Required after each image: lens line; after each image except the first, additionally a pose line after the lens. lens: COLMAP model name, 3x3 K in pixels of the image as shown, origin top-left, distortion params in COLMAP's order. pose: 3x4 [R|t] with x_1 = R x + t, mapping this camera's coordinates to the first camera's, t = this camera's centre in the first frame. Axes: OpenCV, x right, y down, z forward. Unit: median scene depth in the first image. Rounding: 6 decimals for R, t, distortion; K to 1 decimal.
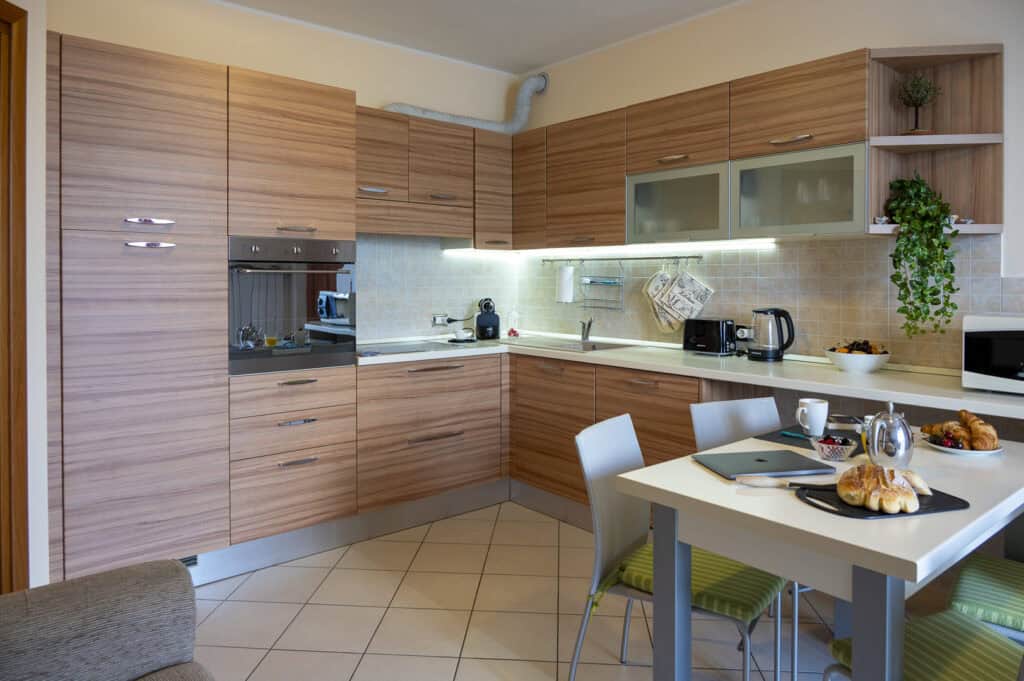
lens RADIAL K [[693.1, 0, 512.4], [0, 693.1, 285.6], [0, 0, 1]] dist [-0.000464, -0.000821]
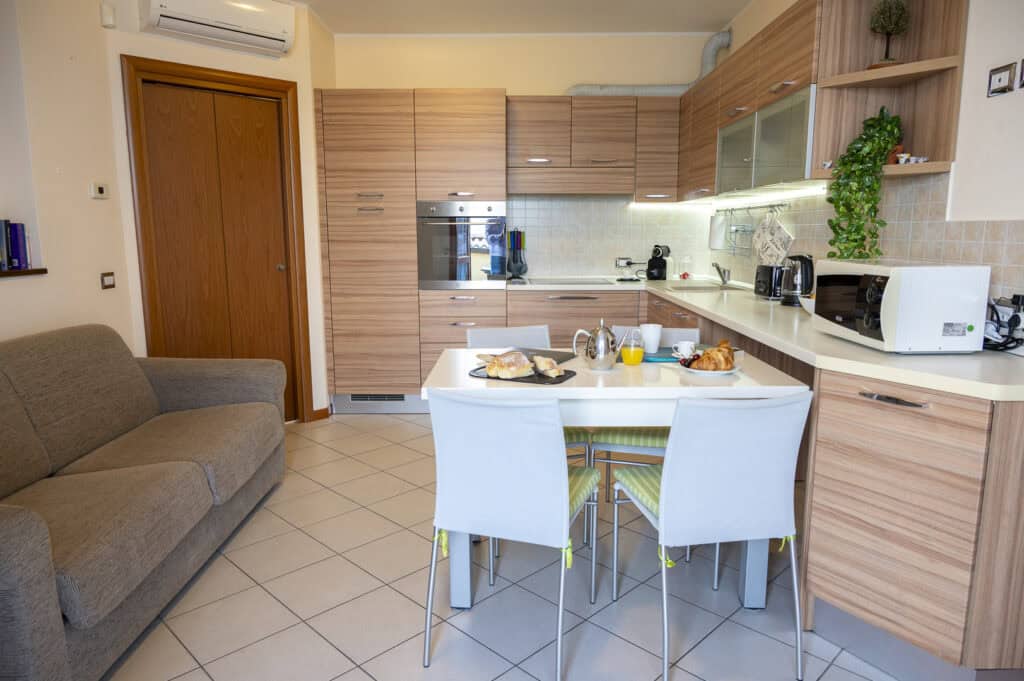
lens RADIAL K [[670.5, 0, 511.7], [0, 670.5, 340.0], [0, 0, 1]] dist [-0.004693, -0.000465]
pose [[0.761272, 0.099637, -0.640733, 0.672587], [-0.002289, 0.988531, 0.151002, 0.008605], [0.648429, -0.113487, 0.752768, -0.036766]]
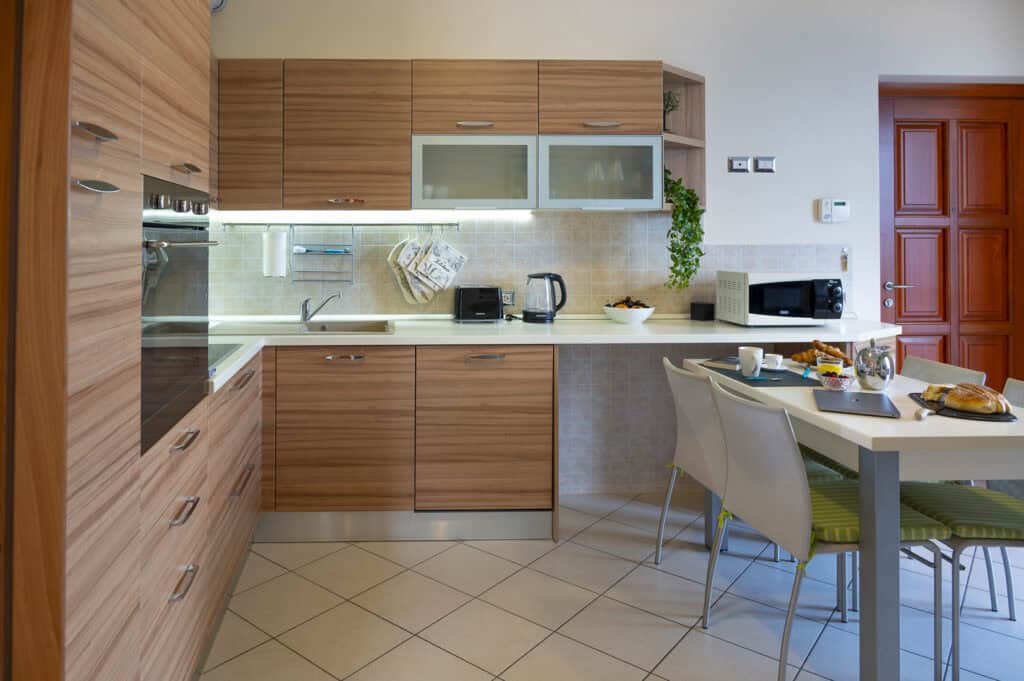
lens RADIAL K [[704.1, 0, 396.3], [0, 704.1, 232.6], [0, 0, 1]] dist [-0.003666, -0.002870]
pose [[0.624593, 0.002056, 0.780948, -0.619185], [0.011579, 0.999862, -0.011893, -0.020487], [-0.780864, 0.016471, 0.624483, 0.475375]]
